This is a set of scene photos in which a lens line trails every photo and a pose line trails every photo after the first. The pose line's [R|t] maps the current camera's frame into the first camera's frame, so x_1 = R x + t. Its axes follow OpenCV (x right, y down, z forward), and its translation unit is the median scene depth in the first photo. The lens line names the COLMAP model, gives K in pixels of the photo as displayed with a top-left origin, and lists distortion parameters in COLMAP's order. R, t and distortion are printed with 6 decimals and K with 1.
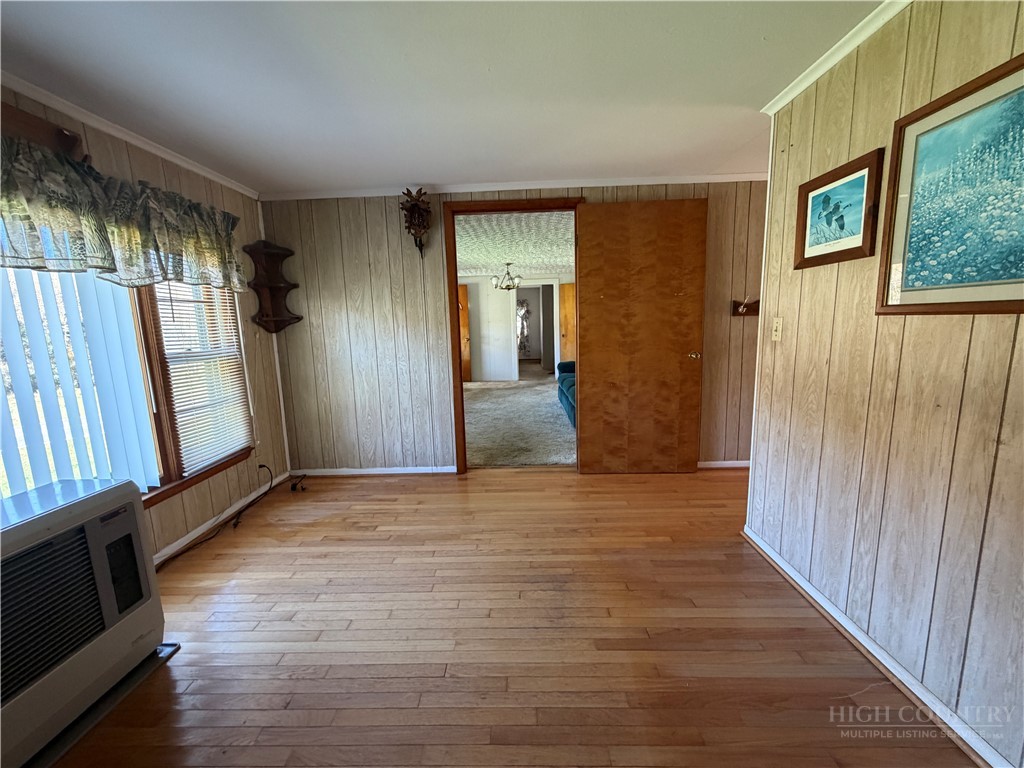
lens RADIAL K [[408.4, 0, 509.2], [0, 408.4, 383.5], [0, 0, 1]] dist [0.000667, 0.000010]
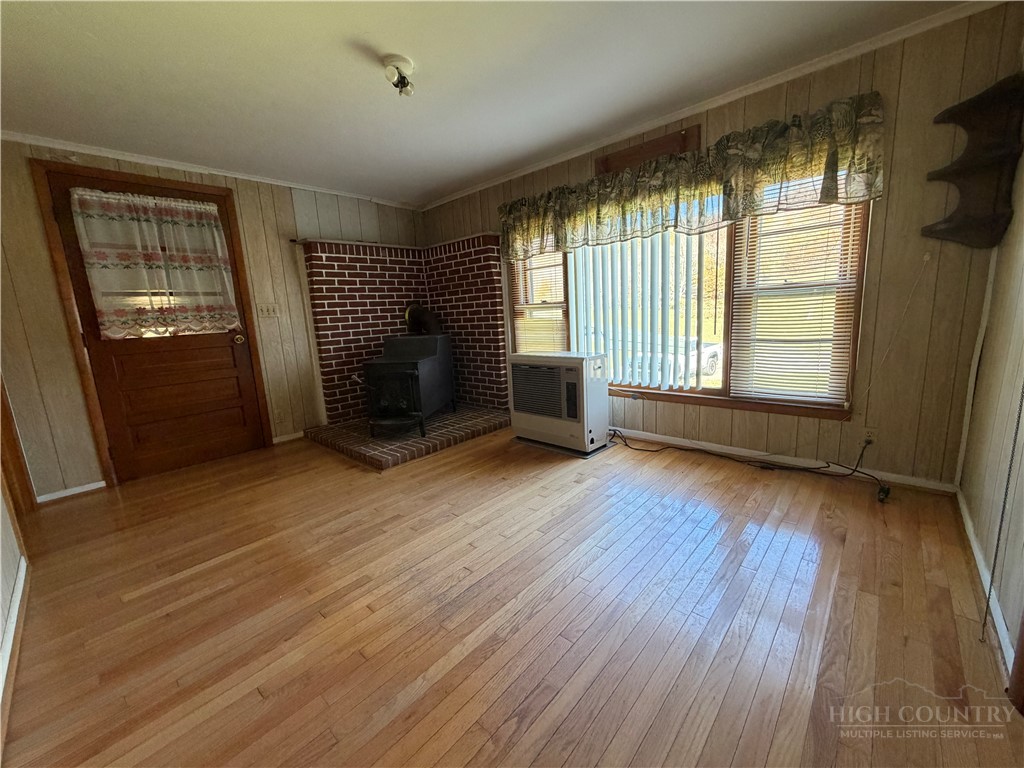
lens RADIAL K [[408.4, 0, 509.2], [0, 408.4, 383.5], [0, 0, 1]] dist [0.000667, 0.000010]
pose [[-0.654542, 0.196489, -0.730046, 0.468089], [-0.037006, 0.956152, 0.290523, -0.123016], [0.755120, 0.217175, -0.618570, 1.313786]]
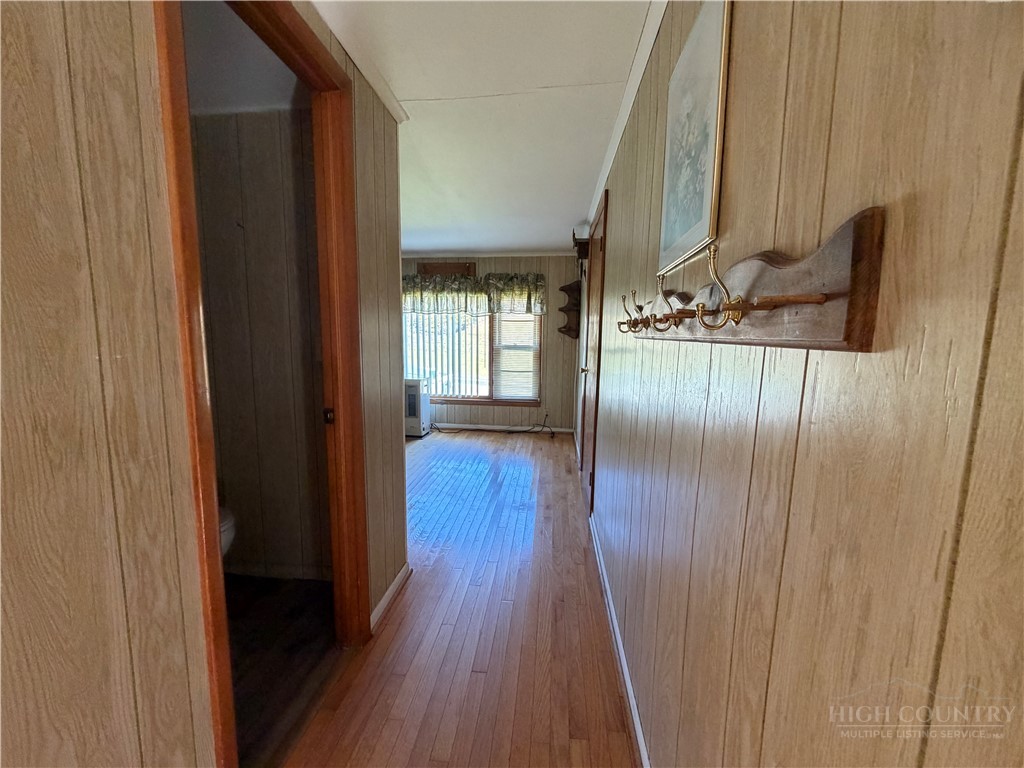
lens RADIAL K [[408.4, 0, 509.2], [0, 408.4, 383.5], [0, 0, 1]] dist [0.000667, 0.000010]
pose [[-0.081247, 0.146122, -0.985925, 1.496543], [-0.158216, 0.974761, 0.157506, -0.238744], [0.984056, 0.168786, -0.056078, 1.278977]]
